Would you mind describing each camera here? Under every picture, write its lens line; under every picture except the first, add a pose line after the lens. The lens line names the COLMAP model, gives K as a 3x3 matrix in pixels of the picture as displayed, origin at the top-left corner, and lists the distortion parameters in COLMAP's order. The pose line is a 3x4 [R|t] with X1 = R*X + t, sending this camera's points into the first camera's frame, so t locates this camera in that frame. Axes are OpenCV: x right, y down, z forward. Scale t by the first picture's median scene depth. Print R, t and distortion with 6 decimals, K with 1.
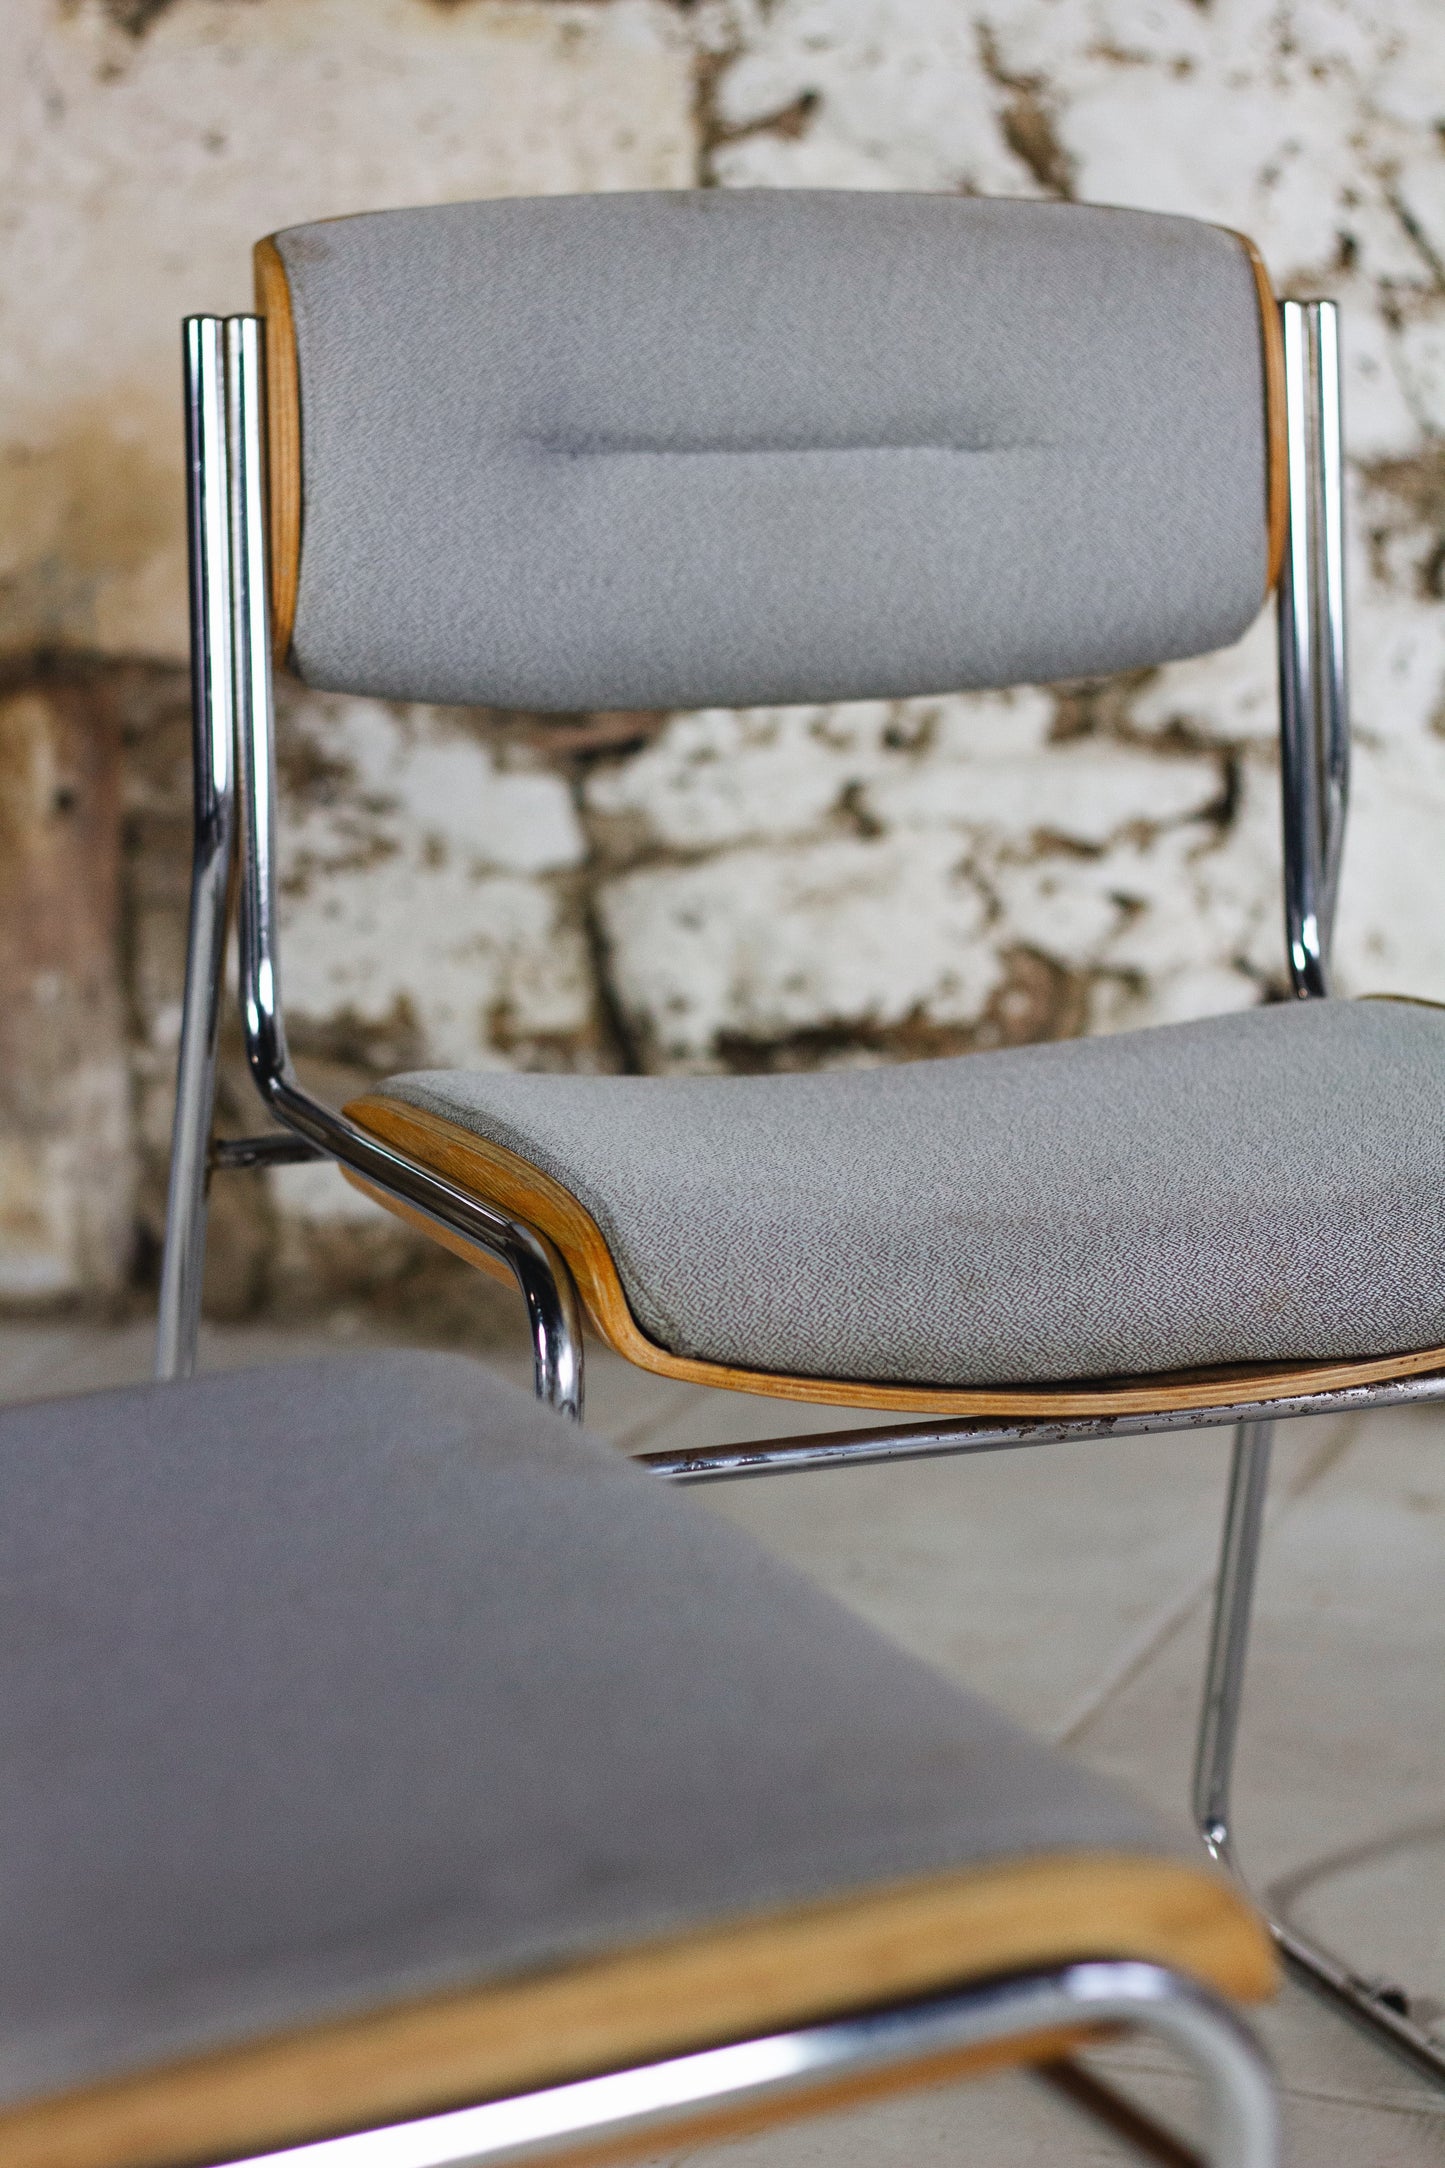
lens RADIAL K [[5132.4, 0, 780.5], [0, 5132.4, 1086.4], [0, 0, 1]] dist [-0.098252, 0.000000]
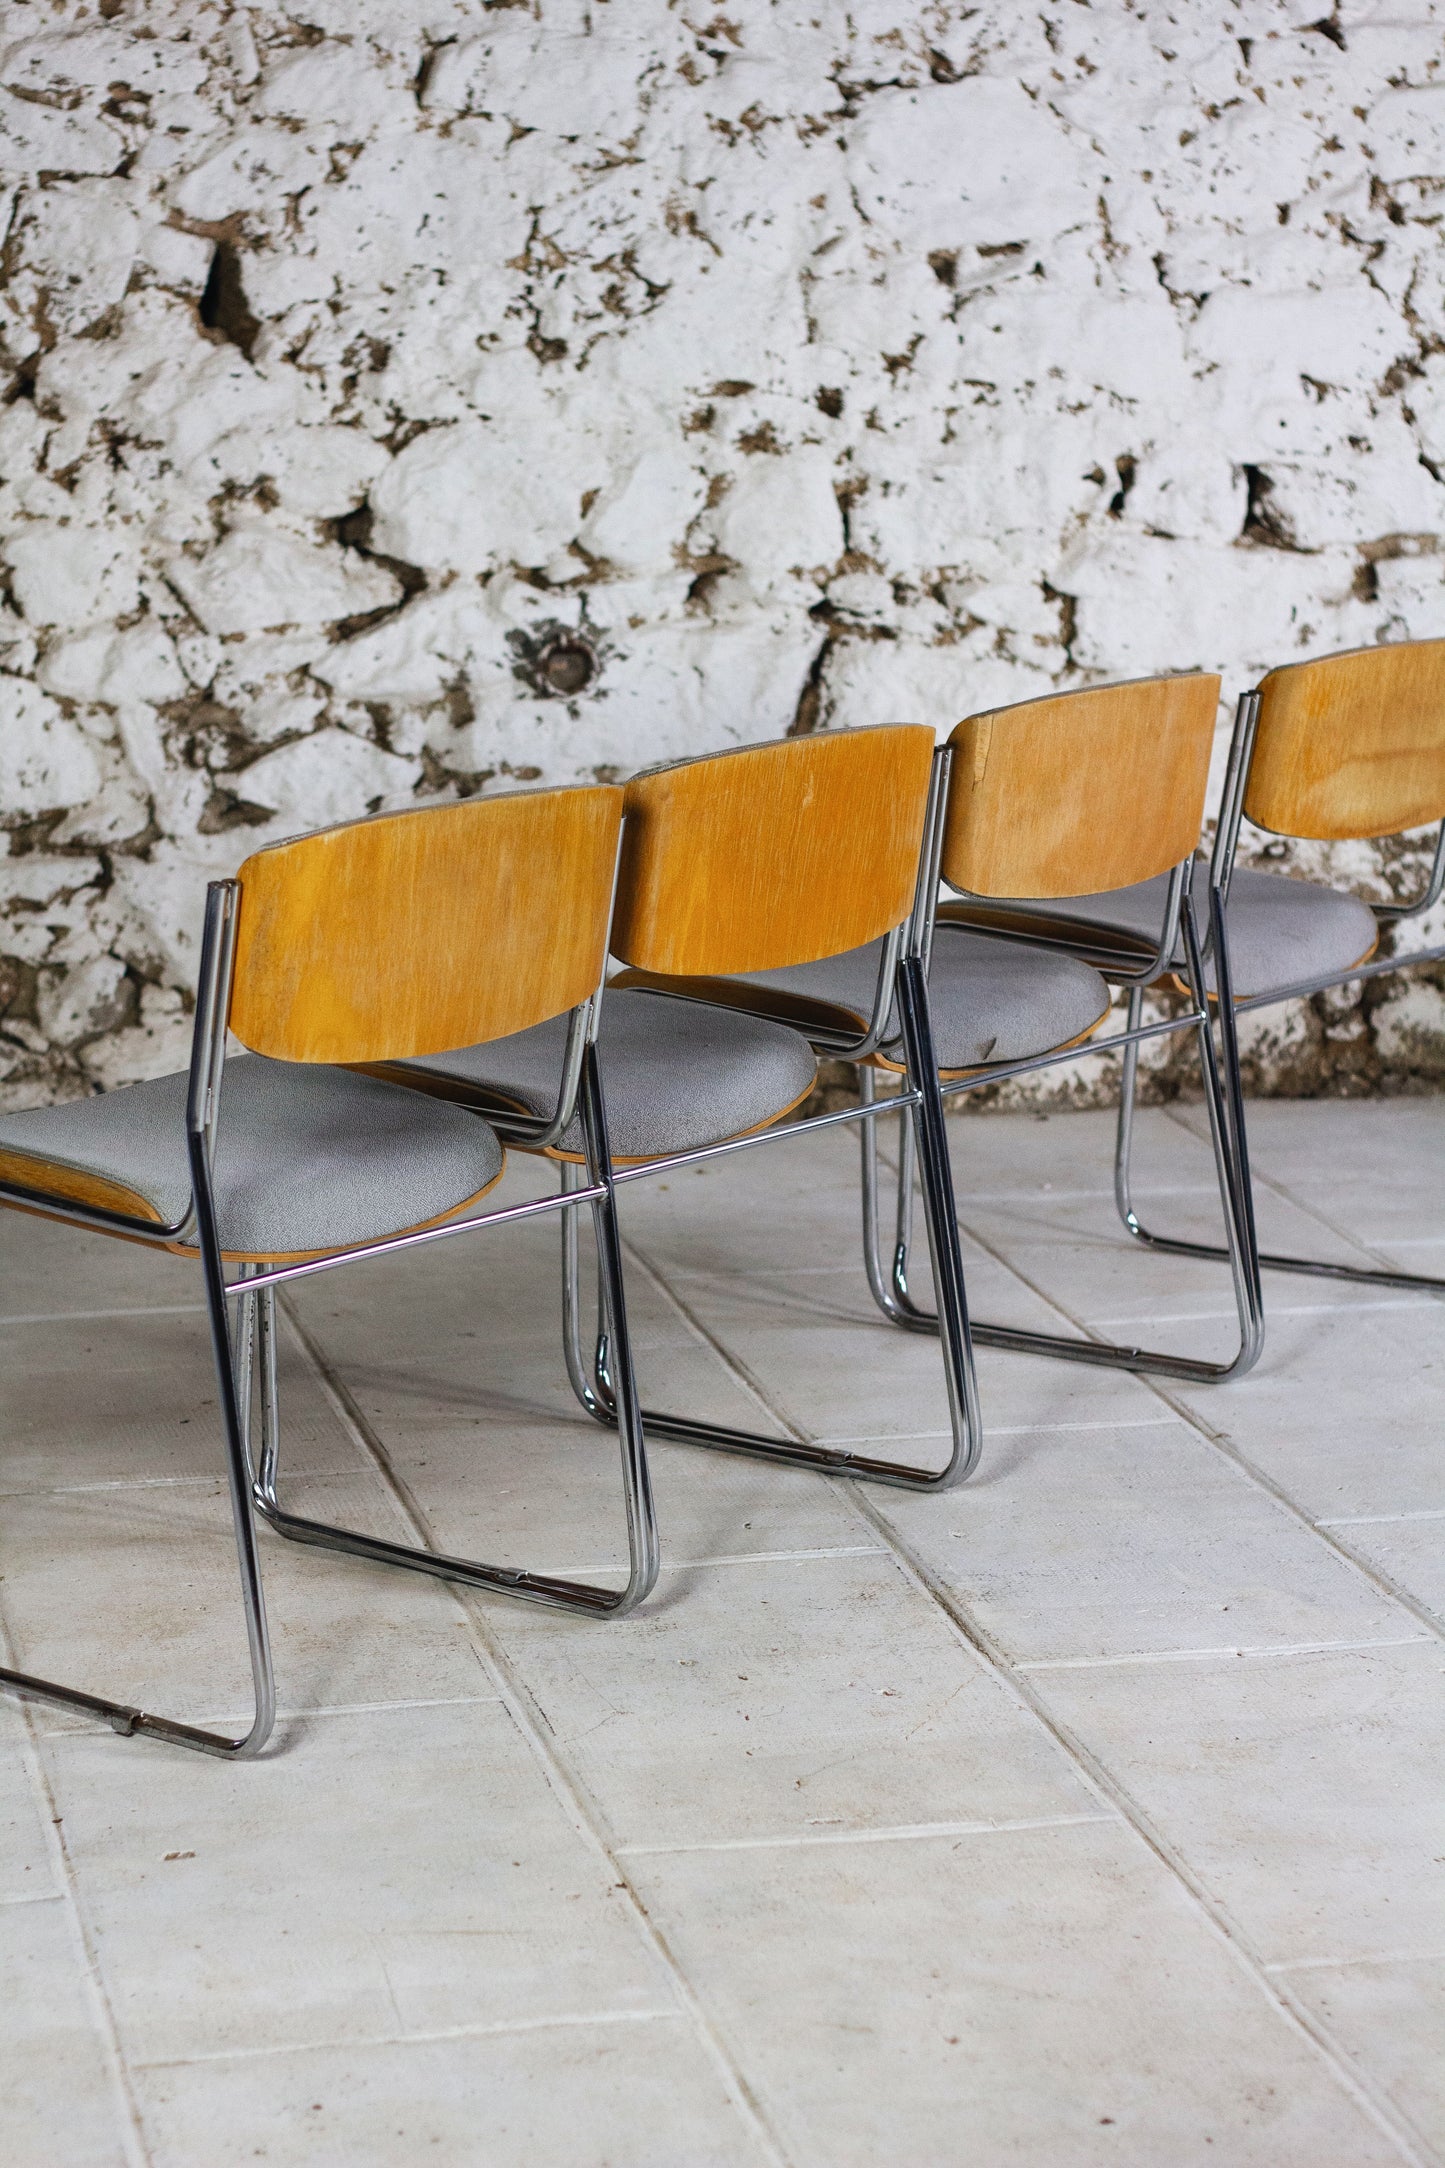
lens RADIAL K [[5132.4, 0, 727.1], [0, 5132.4, 1094.5], [0, 0, 1]] dist [-0.098252, 0.000000]
pose [[0.842968, -0.124338, 0.523397, -0.768949], [0.121723, 0.991775, 0.039562, -0.019392], [-0.524011, 0.030360, 0.851170, -0.845501]]
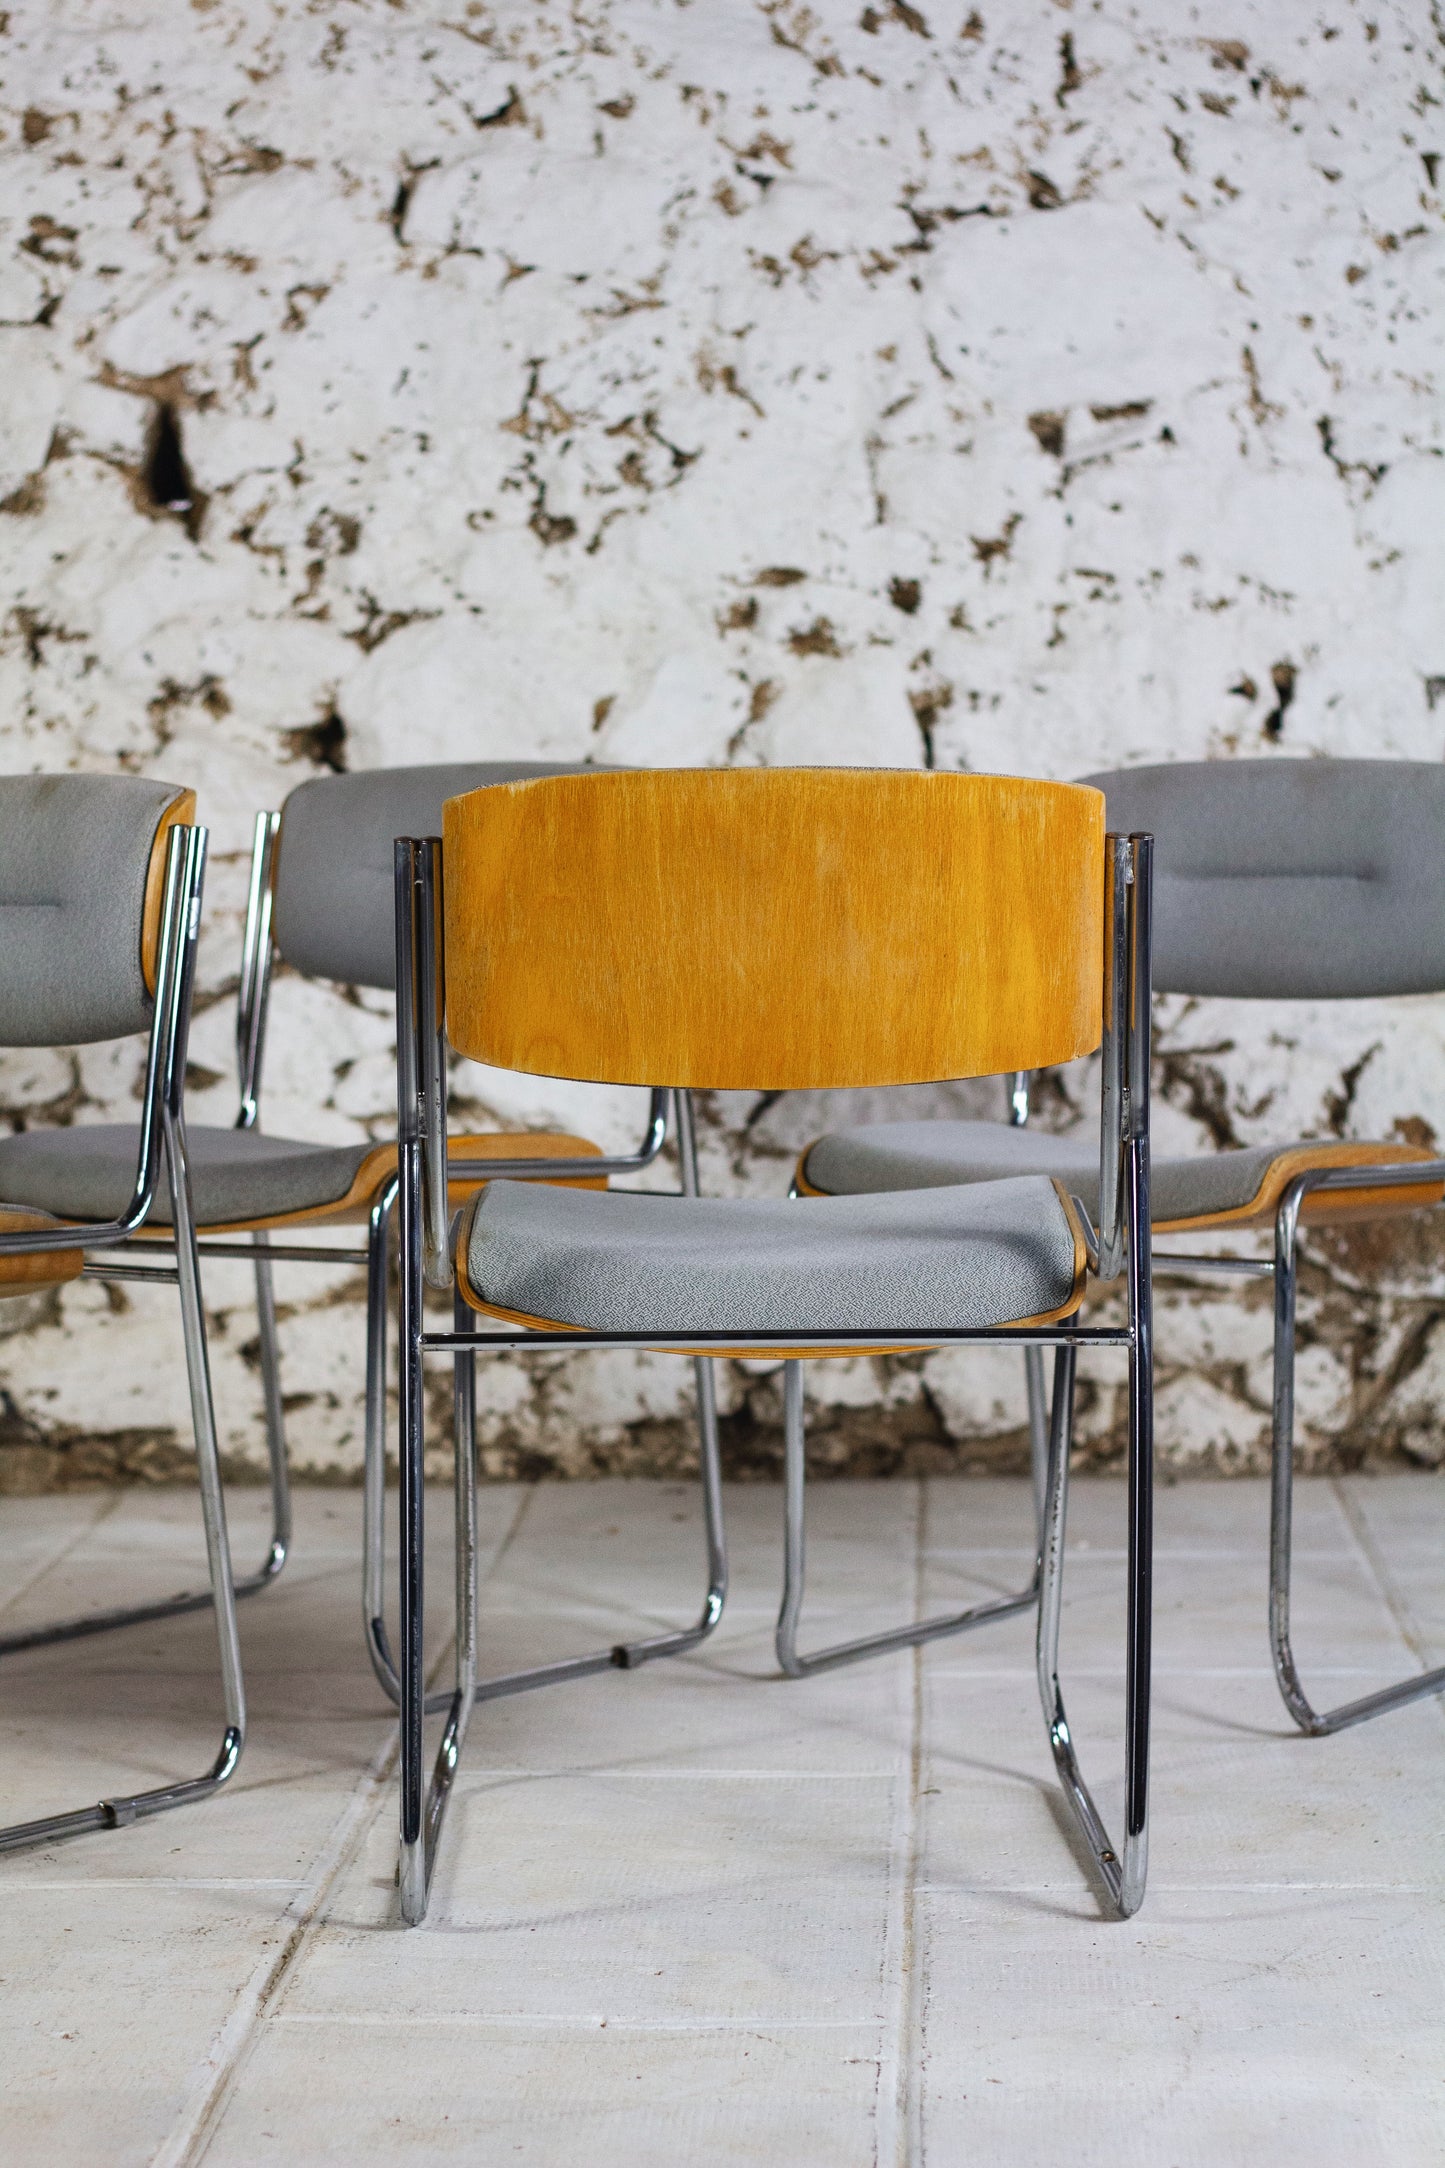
lens RADIAL K [[5132.4, 0, 701.7], [0, 5132.4, 1087.0], [0, 0, 1]] dist [-0.098252, 0.000000]
pose [[0.954202, -0.046045, 0.295600, -0.199557], [0.083666, 0.989730, -0.115907, 0.142525], [-0.287227, 0.135330, 0.948254, -0.693797]]
